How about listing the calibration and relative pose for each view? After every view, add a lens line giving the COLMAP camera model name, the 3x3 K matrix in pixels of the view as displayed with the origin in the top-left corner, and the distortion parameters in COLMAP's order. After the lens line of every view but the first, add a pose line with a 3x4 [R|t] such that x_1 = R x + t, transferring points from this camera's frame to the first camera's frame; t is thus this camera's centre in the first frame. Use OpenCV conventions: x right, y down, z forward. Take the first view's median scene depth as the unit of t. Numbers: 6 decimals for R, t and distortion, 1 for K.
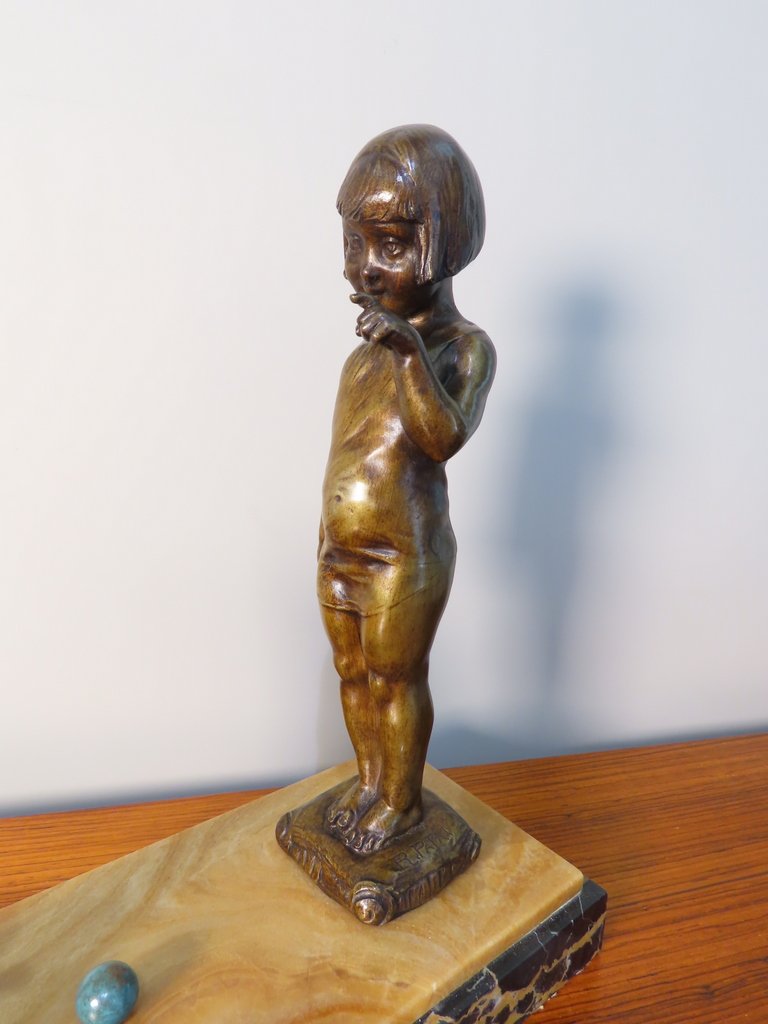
lens RADIAL K [[667.7, 0, 384.0], [0, 667.7, 512.0], [0, 0, 1]] dist [-0.003101, 0.000993]
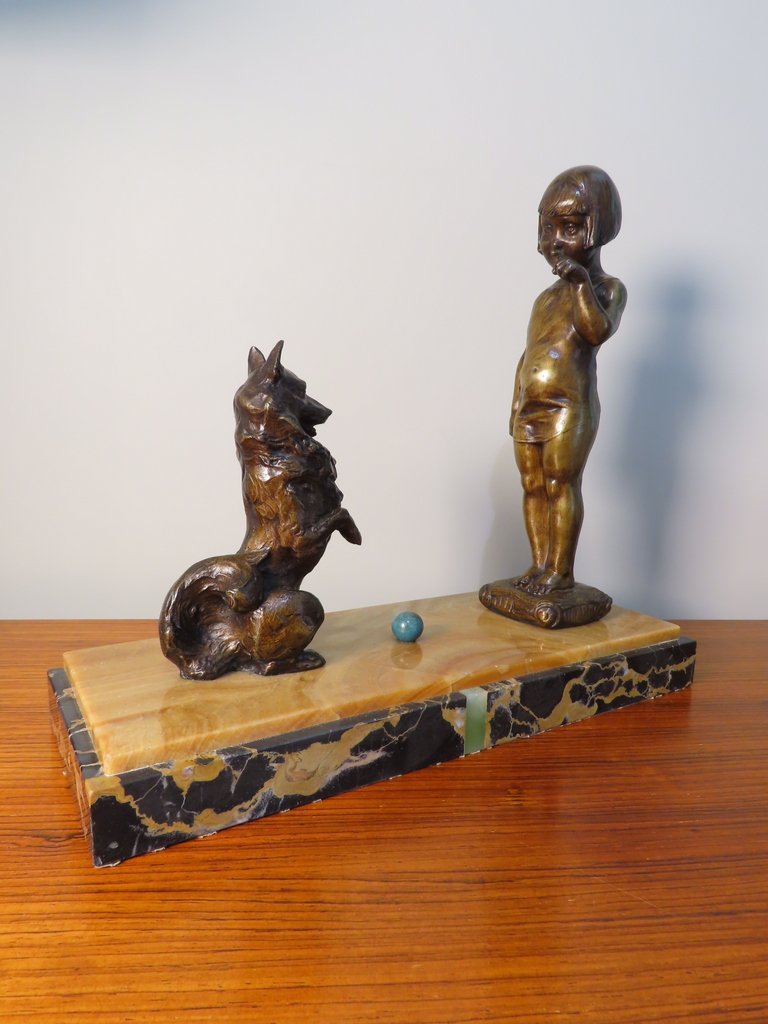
lens RADIAL K [[667.7, 0, 384.0], [0, 667.7, 512.0], [0, 0, 1]] dist [-0.003101, 0.000993]
pose [[0.992113, 0.025874, -0.122647, -0.232791], [-0.036154, 0.995948, -0.082348, 0.502819], [0.120020, 0.086133, 0.989028, -0.742802]]
